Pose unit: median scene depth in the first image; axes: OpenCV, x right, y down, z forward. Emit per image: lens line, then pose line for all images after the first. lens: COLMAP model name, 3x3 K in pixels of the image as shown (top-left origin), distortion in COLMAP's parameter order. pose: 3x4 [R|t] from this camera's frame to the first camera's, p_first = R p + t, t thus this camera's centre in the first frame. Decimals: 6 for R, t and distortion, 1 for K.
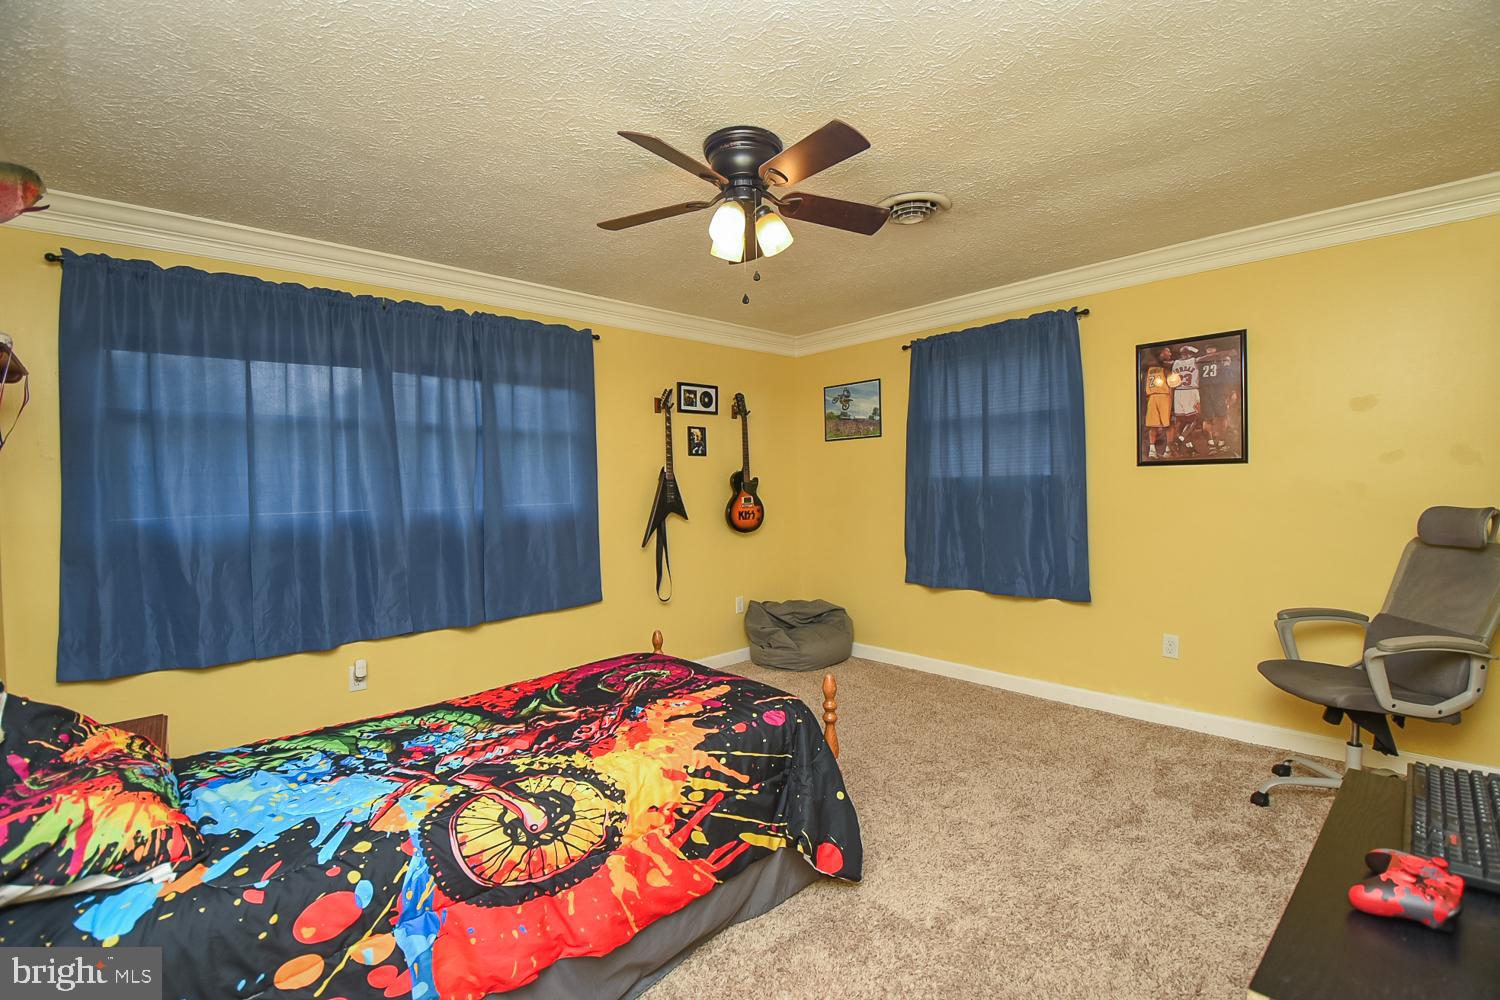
lens RADIAL K [[660.3, 0, 759.2], [0, 660.3, 495.8], [0, 0, 1]] dist [0.002746, -0.017971]
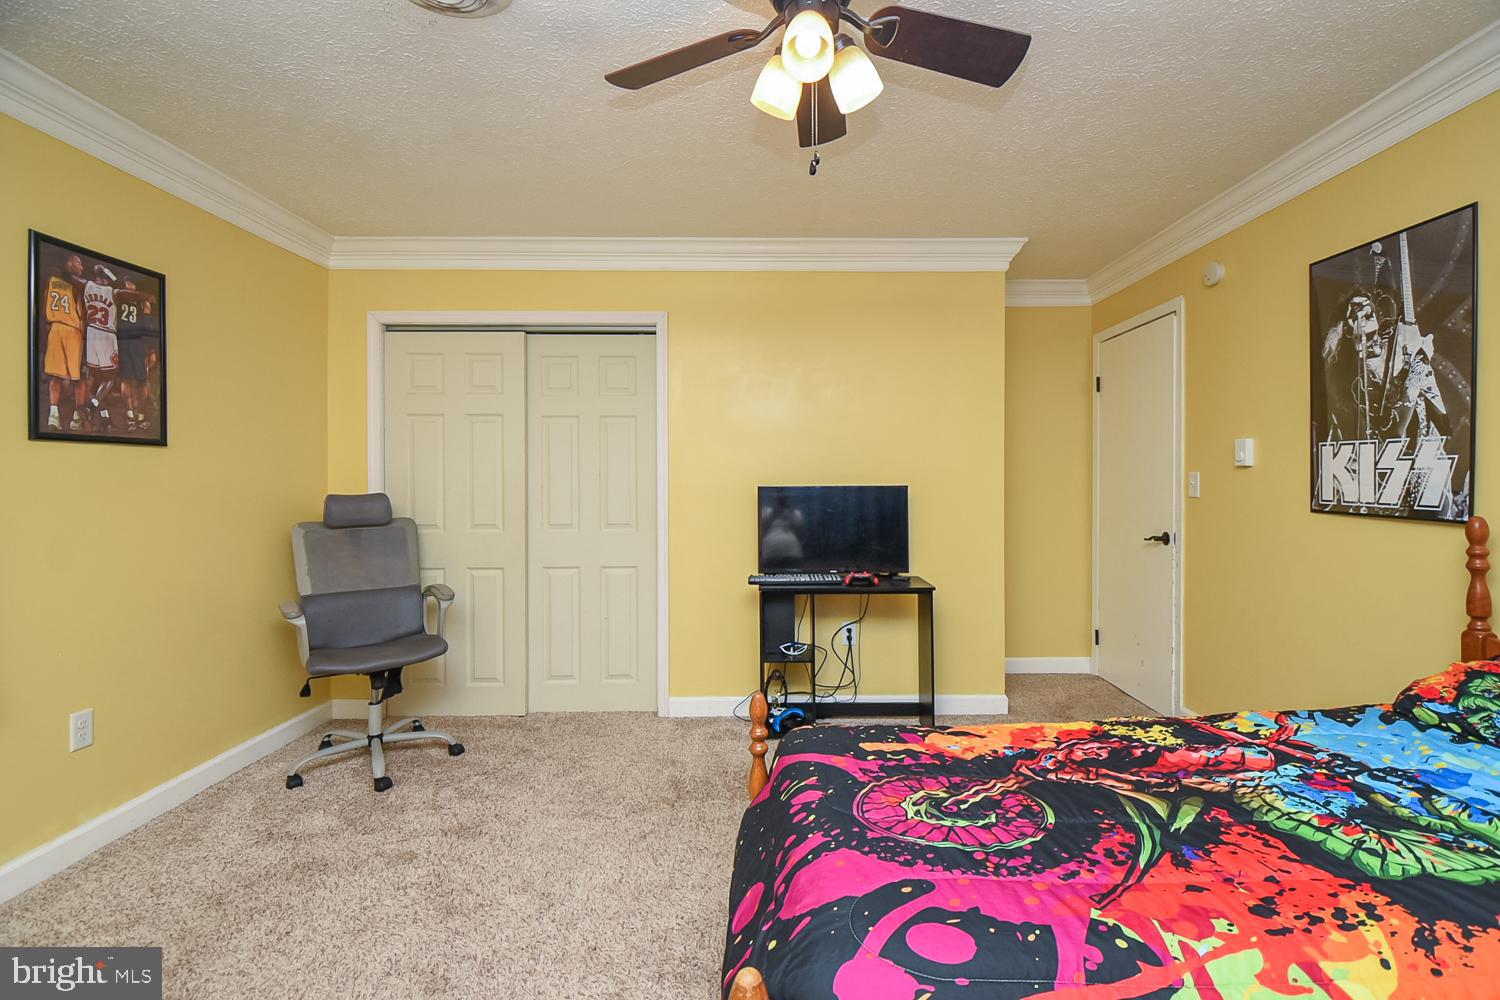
lens RADIAL K [[670.6, 0, 786.0], [0, 670.6, 484.9], [0, 0, 1]] dist [0.000269, -0.019074]
pose [[-0.741448, 0.017081, 0.670793, -0.342804], [0.030081, 0.999517, 0.007798, 0.011289], [-0.670336, 0.025960, -0.741603, 1.175569]]
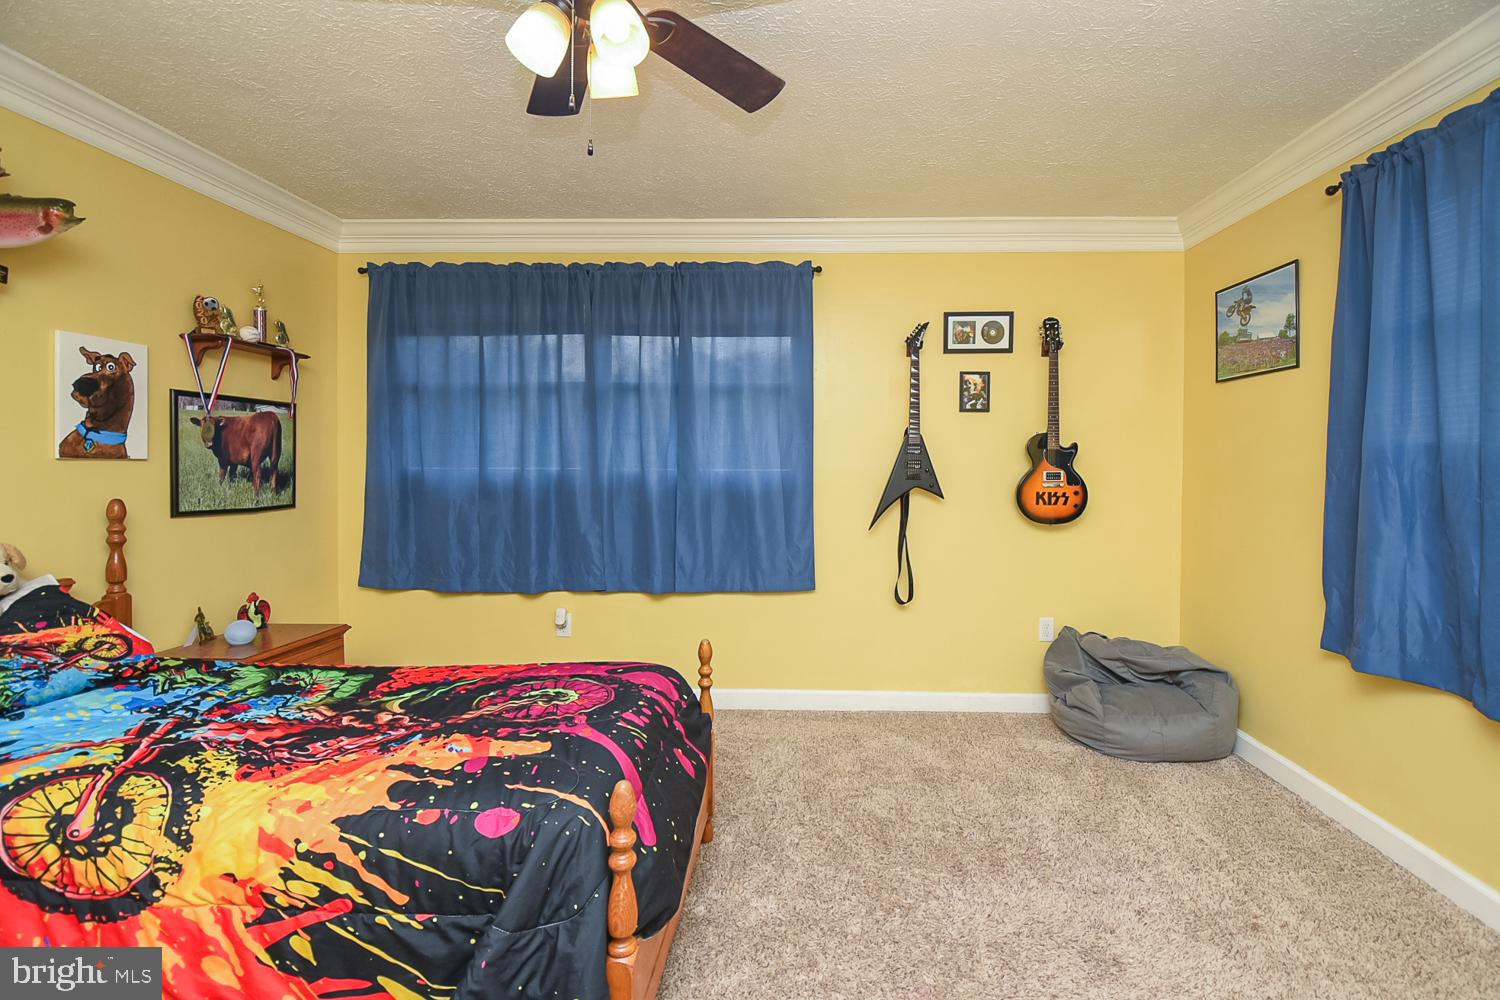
lens RADIAL K [[677.6, 0, 797.6], [0, 677.6, 471.7], [0, 0, 1]] dist [-0.003274, -0.010300]
pose [[0.707582, 0.035561, -0.705736, 0.454827], [-0.030531, 0.999339, 0.019744, -0.006048], [0.705971, 0.007576, 0.708200, 0.526036]]
